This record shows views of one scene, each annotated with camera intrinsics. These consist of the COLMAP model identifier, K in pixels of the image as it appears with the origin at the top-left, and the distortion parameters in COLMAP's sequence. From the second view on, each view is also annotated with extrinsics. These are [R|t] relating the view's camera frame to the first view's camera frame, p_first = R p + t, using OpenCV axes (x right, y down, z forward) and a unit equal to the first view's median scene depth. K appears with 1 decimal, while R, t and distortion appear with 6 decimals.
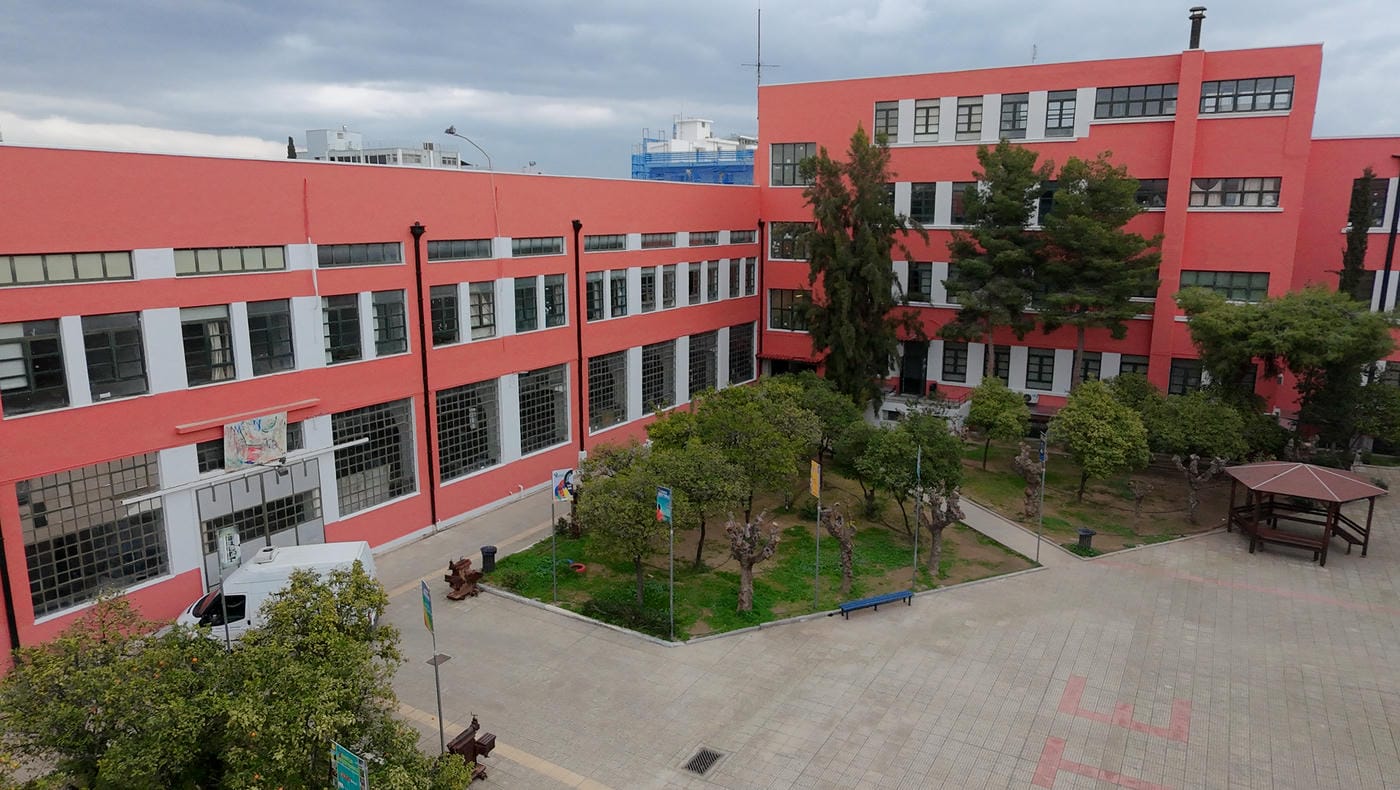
lens RADIAL K [[885.1, 0, 686.1], [0, 885.1, 392.0], [0, 0, 1]] dist [-0.018120, -0.000860]
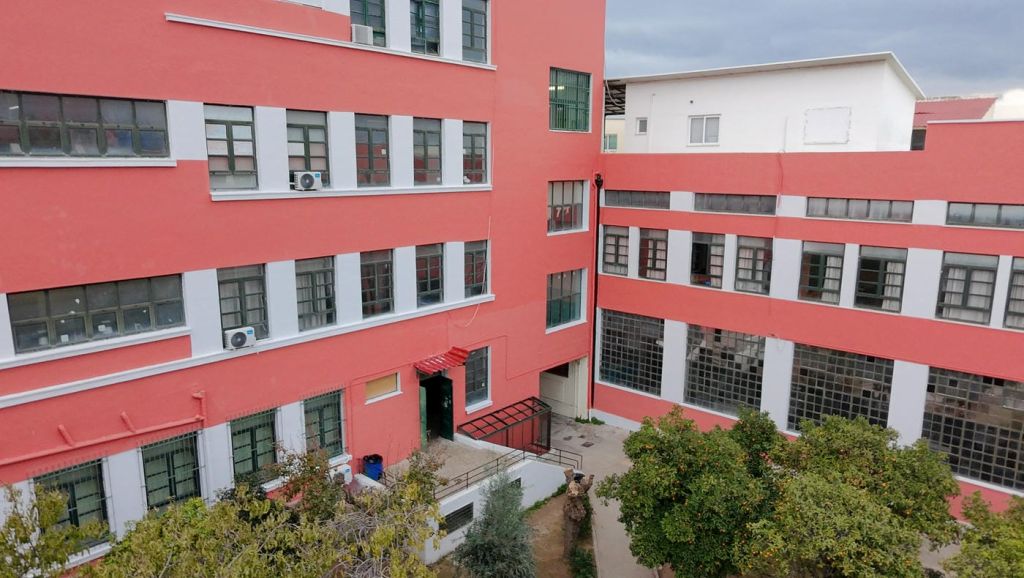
lens RADIAL K [[647.4, 0, 508.1], [0, 647.4, 286.9], [0, 0, 1]] dist [-0.018120, -0.000860]
pose [[-0.199959, 0.174983, -0.964053, 0.151969], [-0.200574, 0.955777, 0.215083, -0.048502], [0.959055, 0.236372, -0.156019, 0.242345]]
